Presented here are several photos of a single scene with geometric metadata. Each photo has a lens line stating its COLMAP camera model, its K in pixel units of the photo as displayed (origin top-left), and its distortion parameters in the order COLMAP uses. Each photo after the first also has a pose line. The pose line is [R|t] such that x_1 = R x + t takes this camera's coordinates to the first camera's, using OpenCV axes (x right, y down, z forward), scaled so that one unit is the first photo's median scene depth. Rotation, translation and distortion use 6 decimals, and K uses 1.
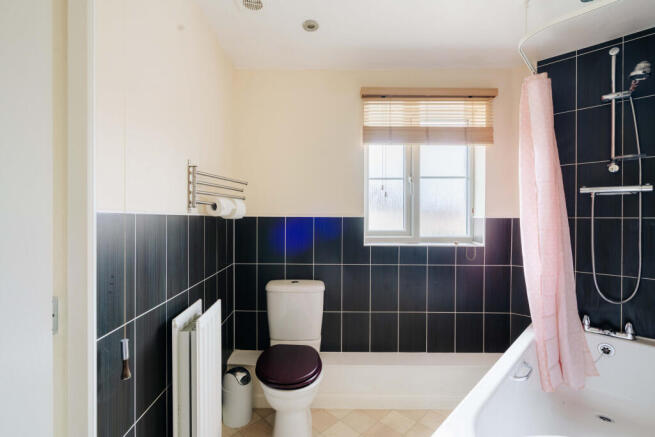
lens RADIAL K [[299.7, 0, 328.8], [0, 299.7, 216.6], [0, 0, 1]] dist [-0.015039, 0.000427]
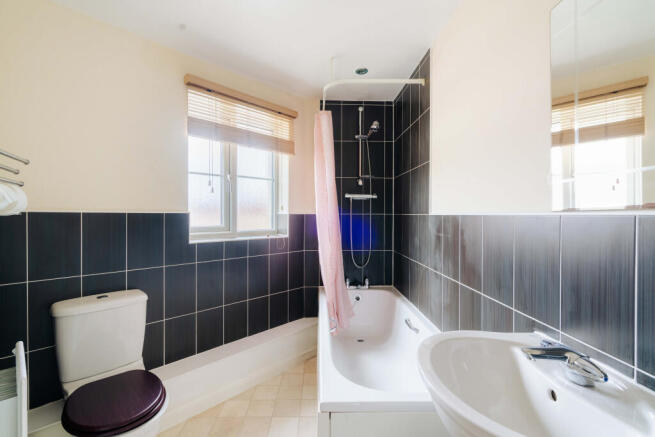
lens RADIAL K [[318.9, 0, 326.7], [0, 318.9, 215.5], [0, 0, 1]] dist [0.004864, 0.001601]
pose [[0.644908, -0.002013, 0.764258, -0.379388], [-0.002246, 0.999987, 0.004529, 0.003930], [-0.764257, -0.004637, 0.644895, 0.025714]]
